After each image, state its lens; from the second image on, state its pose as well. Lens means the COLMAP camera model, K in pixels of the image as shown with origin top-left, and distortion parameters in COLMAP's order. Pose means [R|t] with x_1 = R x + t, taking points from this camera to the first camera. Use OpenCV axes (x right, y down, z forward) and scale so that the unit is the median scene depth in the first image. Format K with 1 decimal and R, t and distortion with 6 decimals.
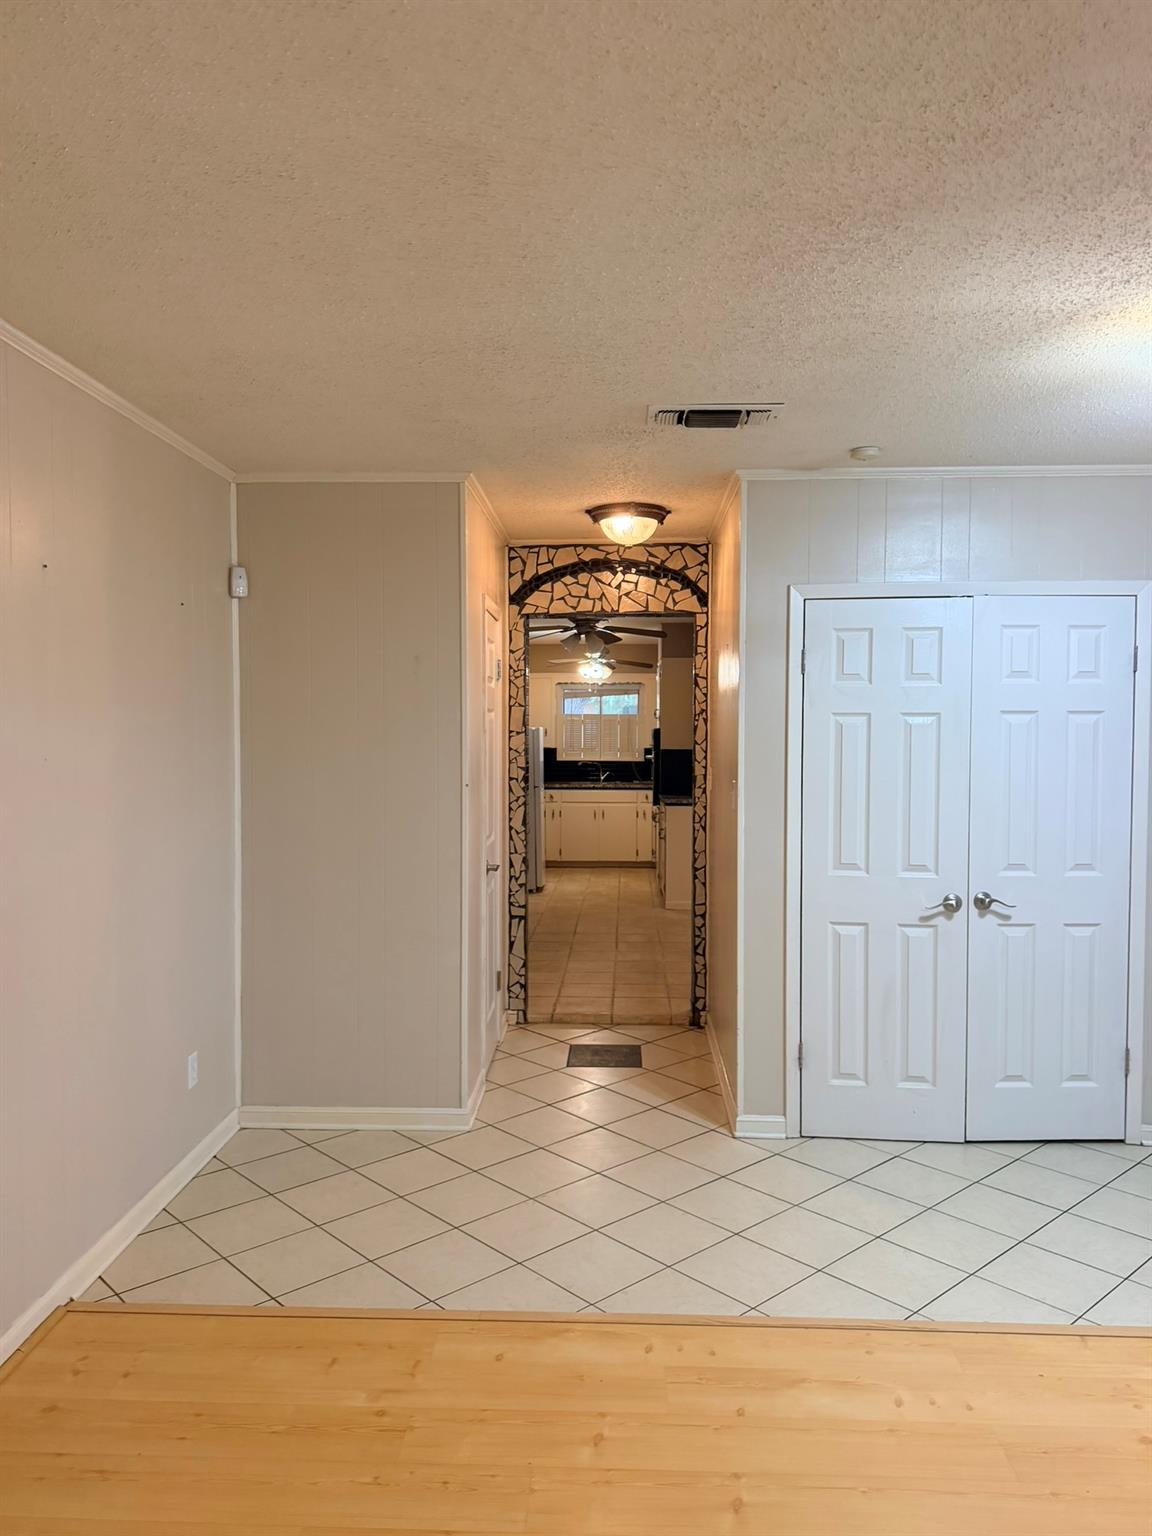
lens RADIAL K [[1079.3, 0, 570.2], [0, 1079.3, 763.7], [0, 0, 1]] dist [0.066585, -0.087285]
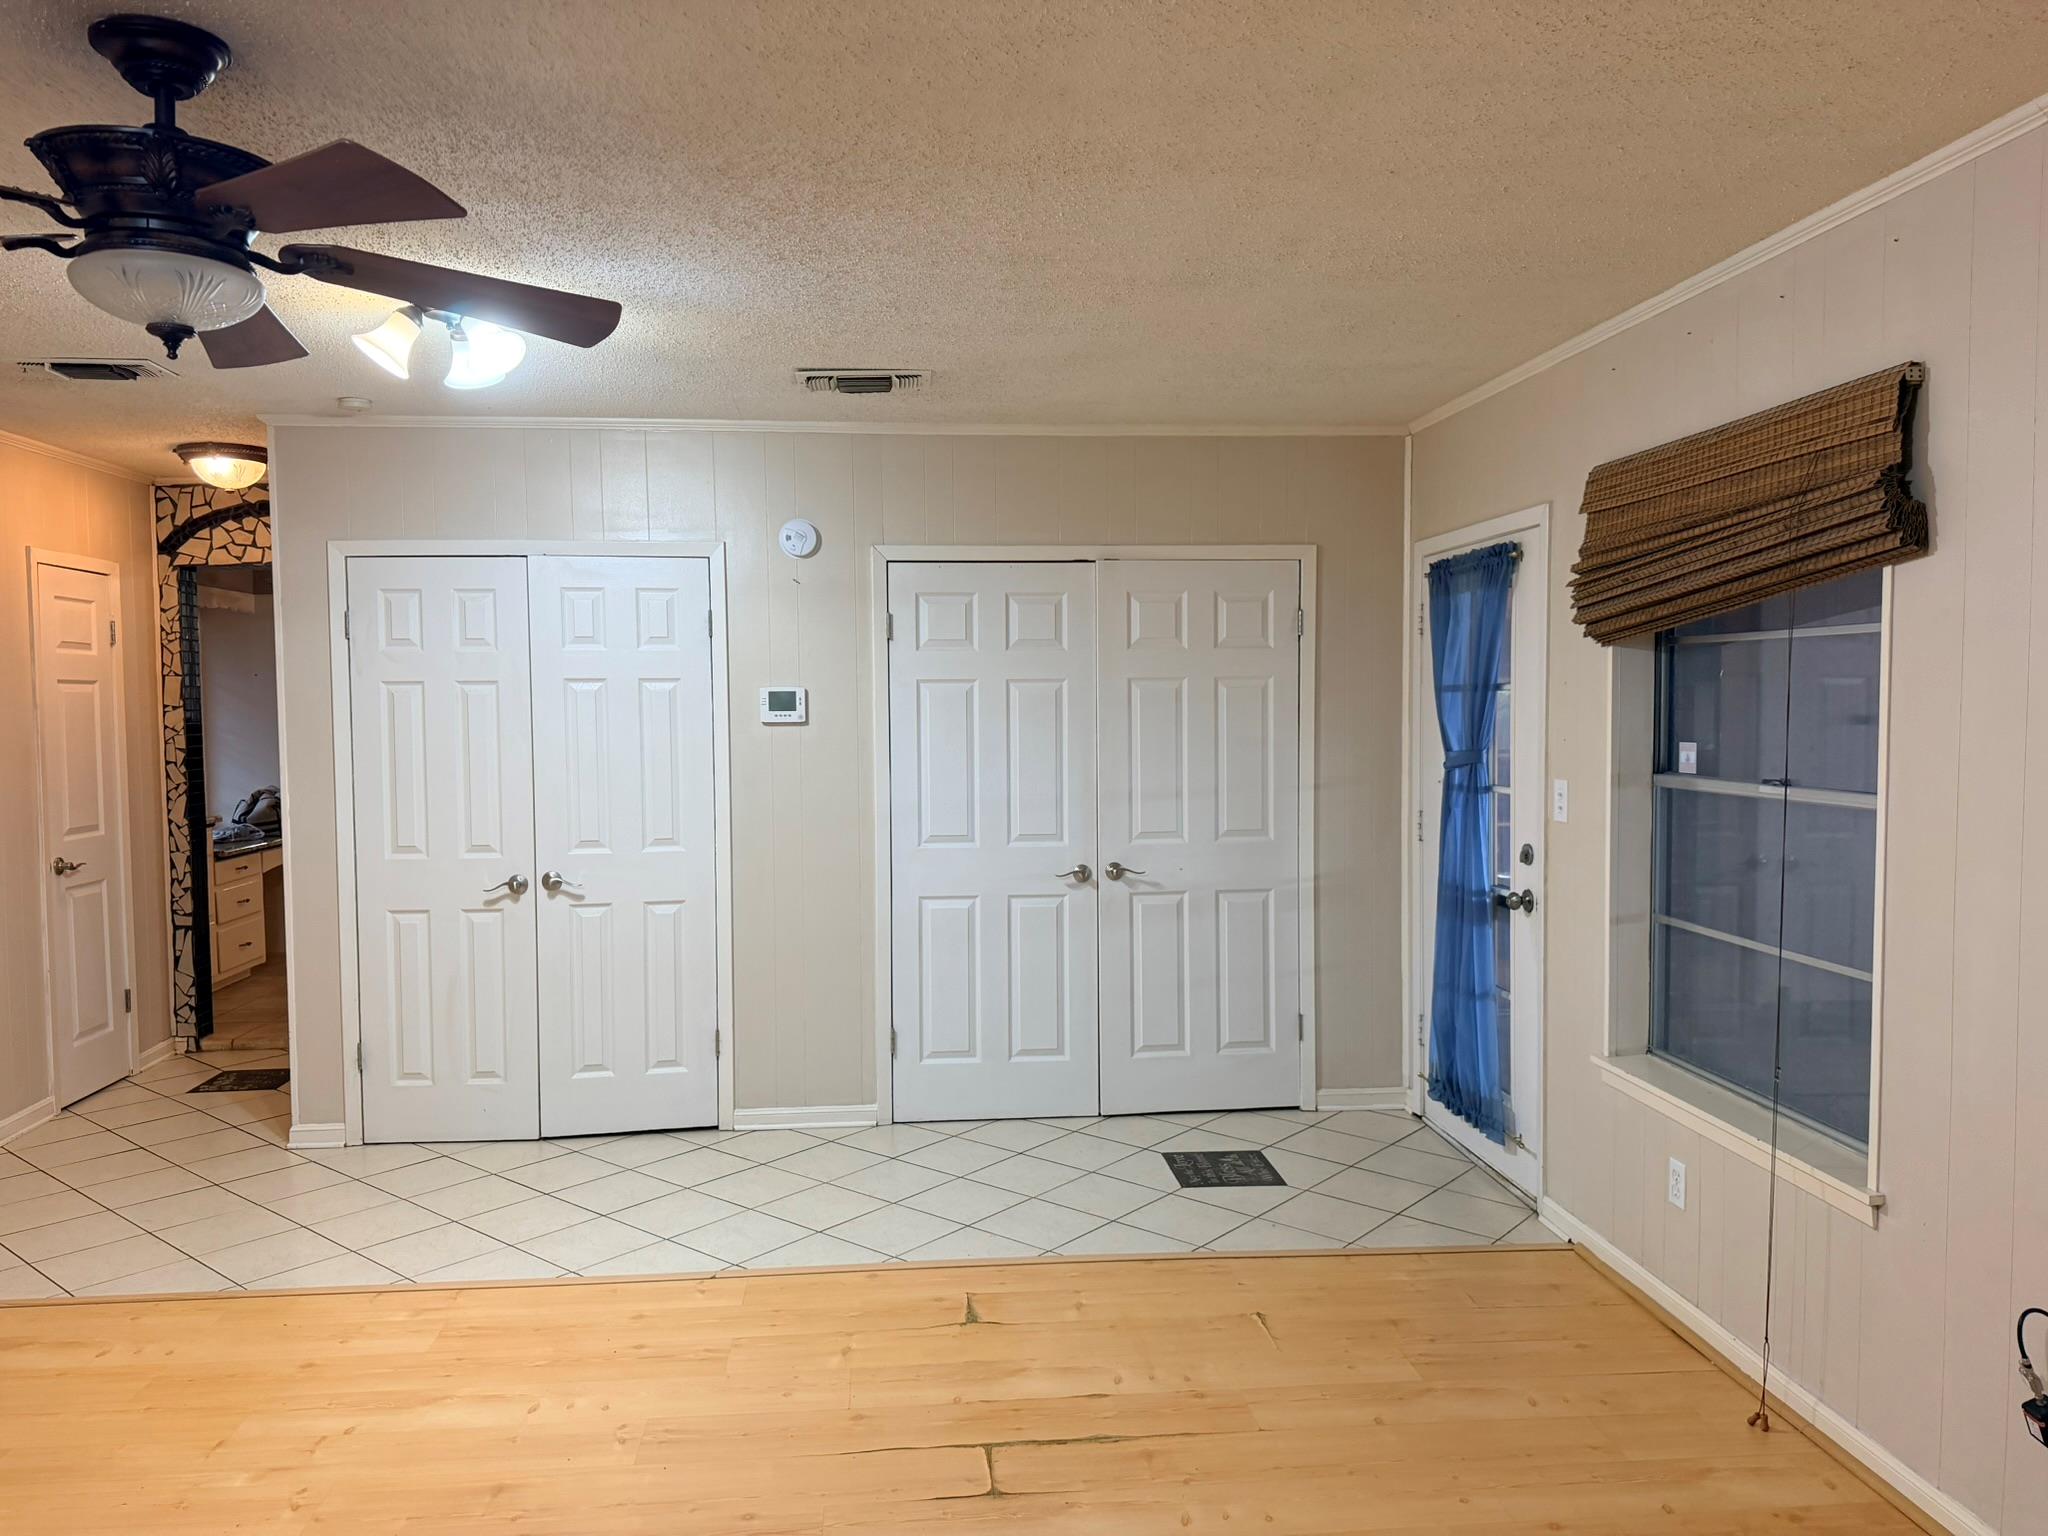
lens RADIAL K [[1439.1, 0, 1014.6], [0, 1439.1, 772.8], [0, 0, 1]] dist [0.066585, -0.087285]
pose [[0.989691, -0.018962, 0.141957, 0.437669], [0.016476, 0.999690, 0.018670, 0.011573], [-0.142267, -0.016139, 0.989697, -0.213303]]
